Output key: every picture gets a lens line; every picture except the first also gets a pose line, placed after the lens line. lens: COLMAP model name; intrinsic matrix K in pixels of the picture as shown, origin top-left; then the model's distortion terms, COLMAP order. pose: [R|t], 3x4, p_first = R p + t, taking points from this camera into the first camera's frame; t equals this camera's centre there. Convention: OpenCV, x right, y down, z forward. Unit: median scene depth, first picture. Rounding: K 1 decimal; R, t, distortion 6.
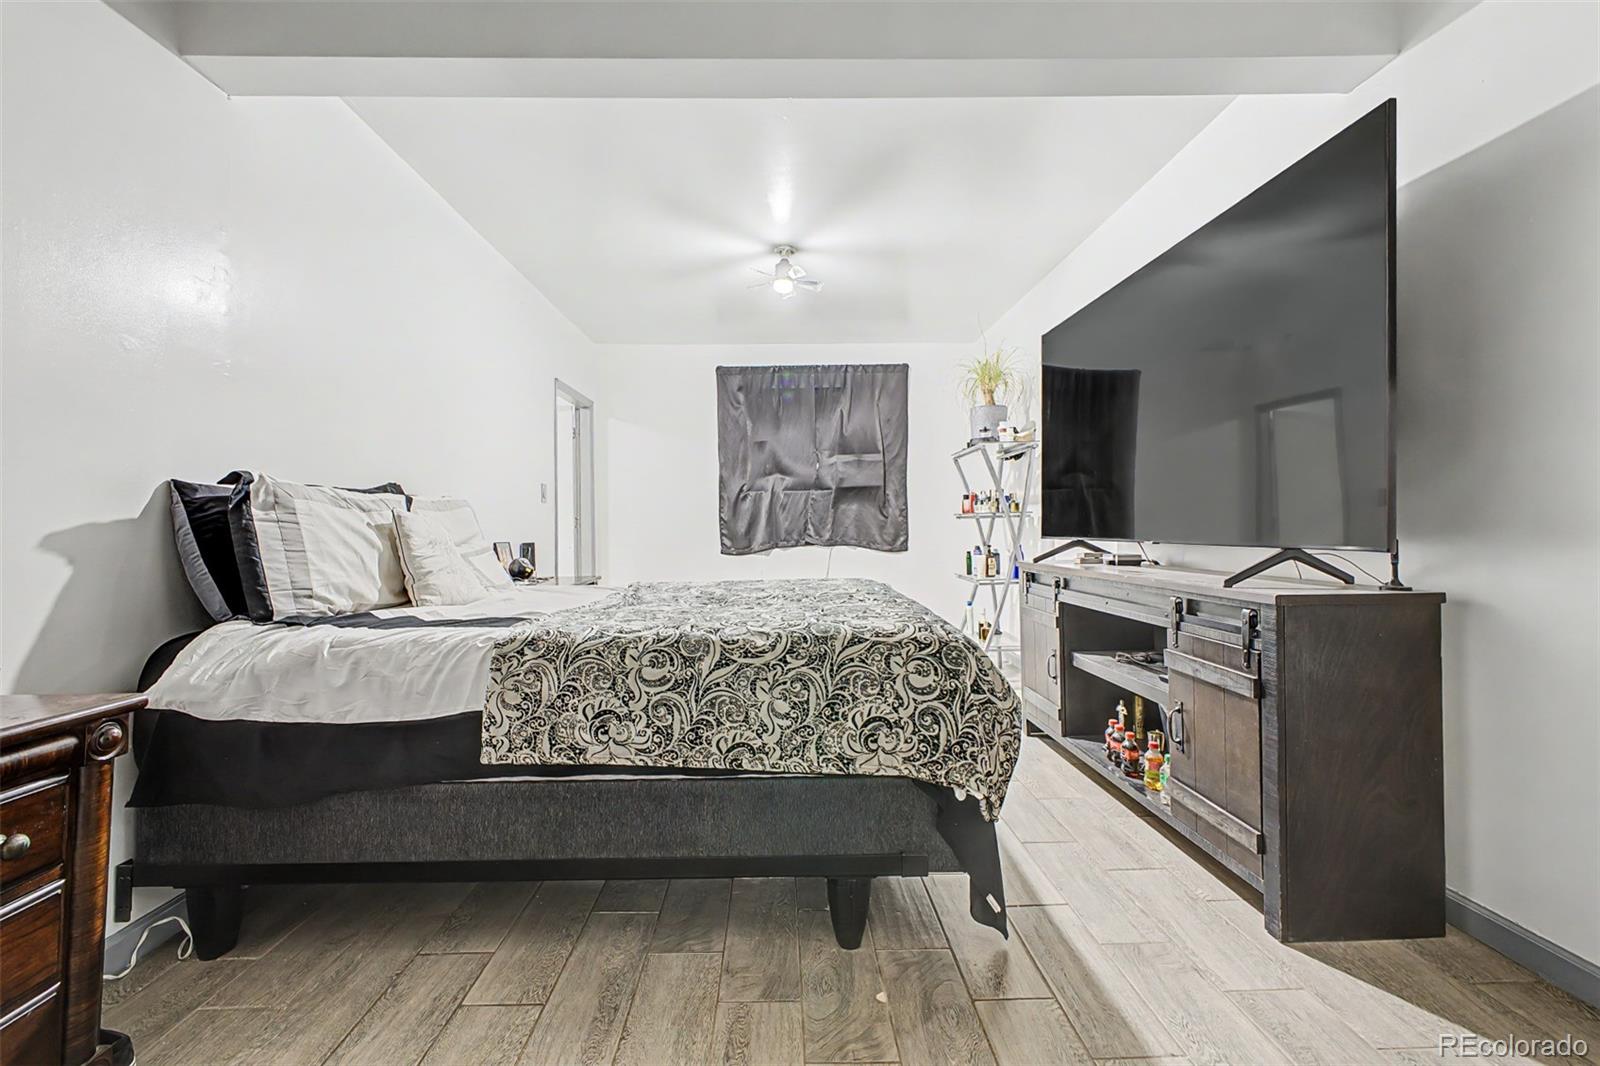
lens RADIAL K [[640.5, 0, 786.8], [0, 640.5, 522.2], [0, 0, 1]] dist [0.013275, -0.002659]
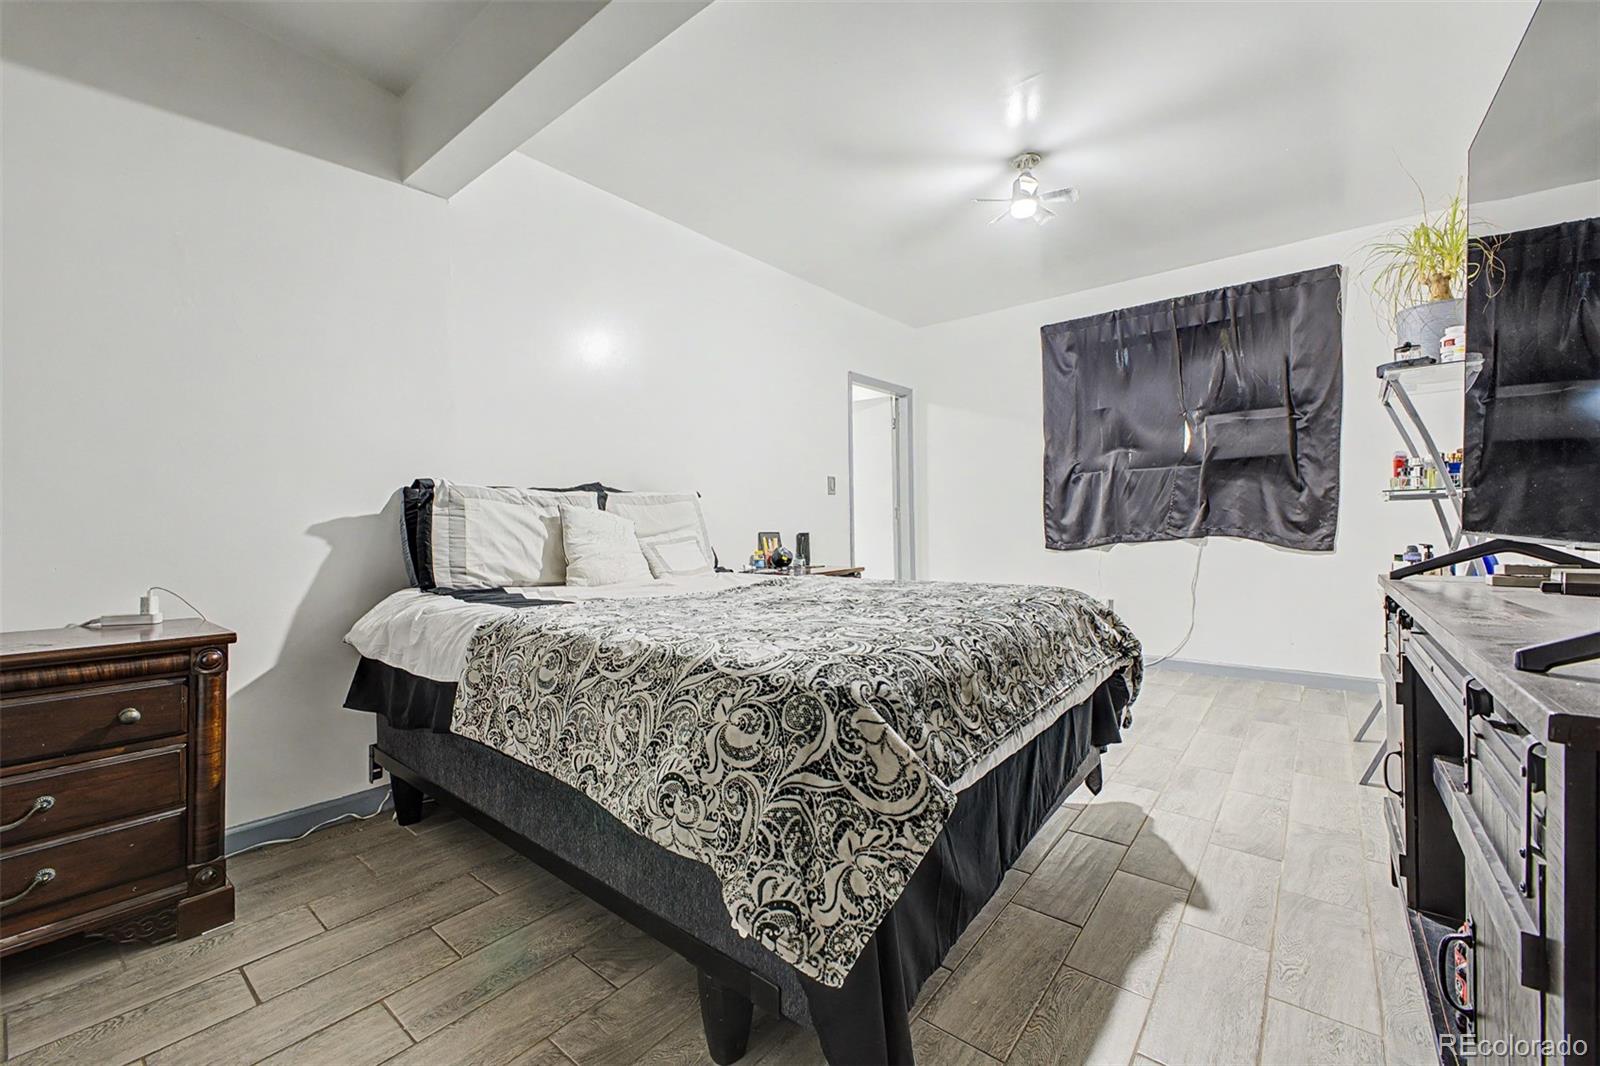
lens RADIAL K [[640.5, 0, 801.8], [0, 640.5, 534.2], [0, 0, 1]] dist [0.013275, -0.002659]
pose [[0.773740, 0.011605, -0.633397, 0.573279], [0.010846, 0.999443, 0.031561, 0.003173], [0.633410, -0.031290, 0.773183, 0.417046]]
